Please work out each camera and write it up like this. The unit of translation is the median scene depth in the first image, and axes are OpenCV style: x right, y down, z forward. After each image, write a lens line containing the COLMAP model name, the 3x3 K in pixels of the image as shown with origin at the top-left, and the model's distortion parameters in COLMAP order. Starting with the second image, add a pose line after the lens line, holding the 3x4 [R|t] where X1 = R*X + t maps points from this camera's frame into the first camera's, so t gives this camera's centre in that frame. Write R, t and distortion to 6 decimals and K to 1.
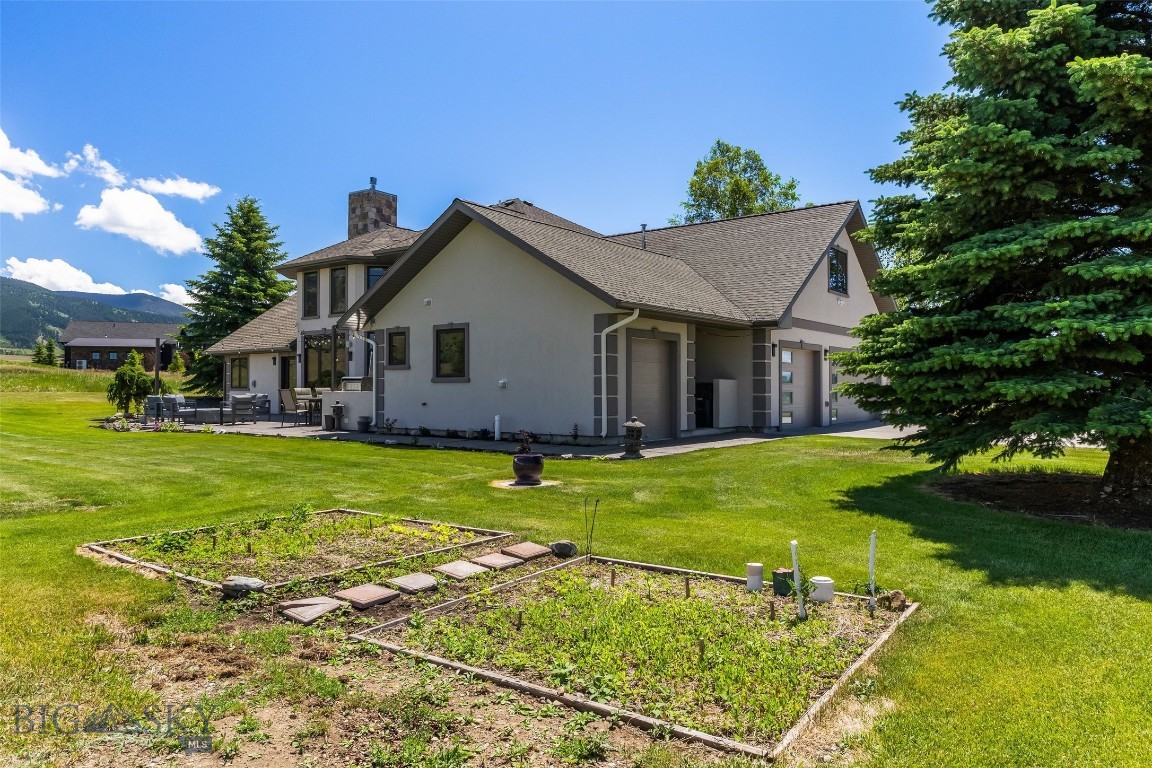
lens RADIAL K [[790.3, 0, 576.0], [0, 790.3, 384.0], [0, 0, 1]] dist [0.001887, -0.000055]
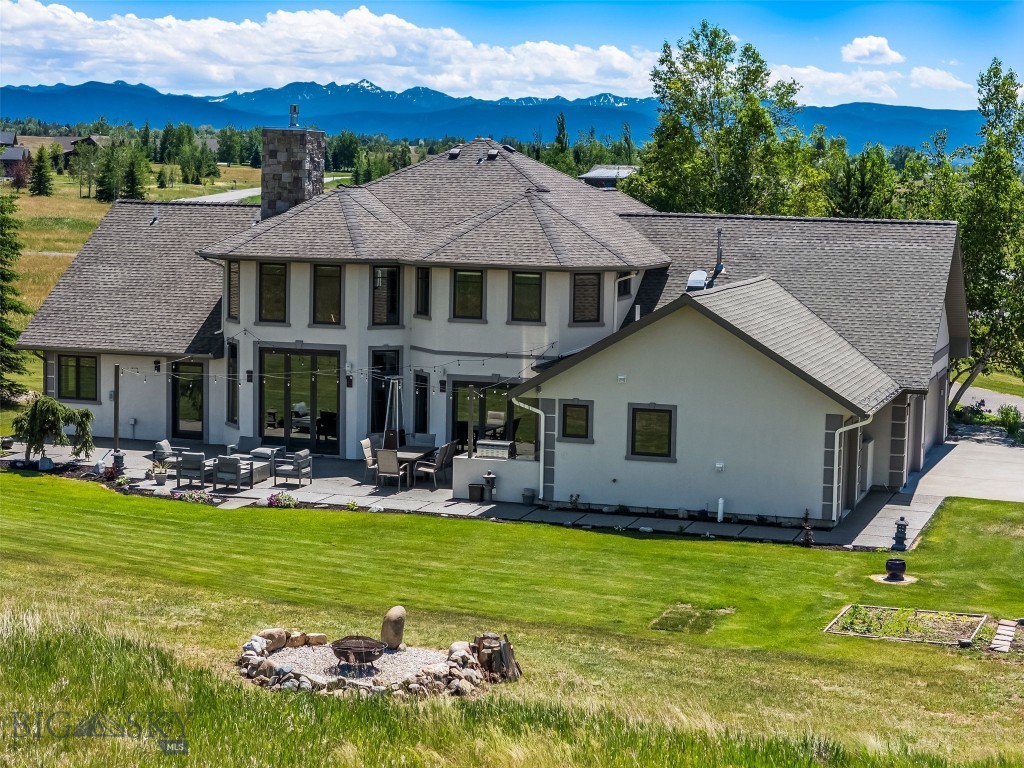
lens RADIAL K [[2026.2, 0, 512.0], [0, 2026.2, 384.0], [0, 0, 1]] dist [-0.247741, 1.397086]
pose [[0.950745, -0.012203, 0.309733, -1.095464], [-0.020533, 0.994551, 0.102212, -0.350643], [-0.309292, -0.103537, 0.945314, -1.346584]]
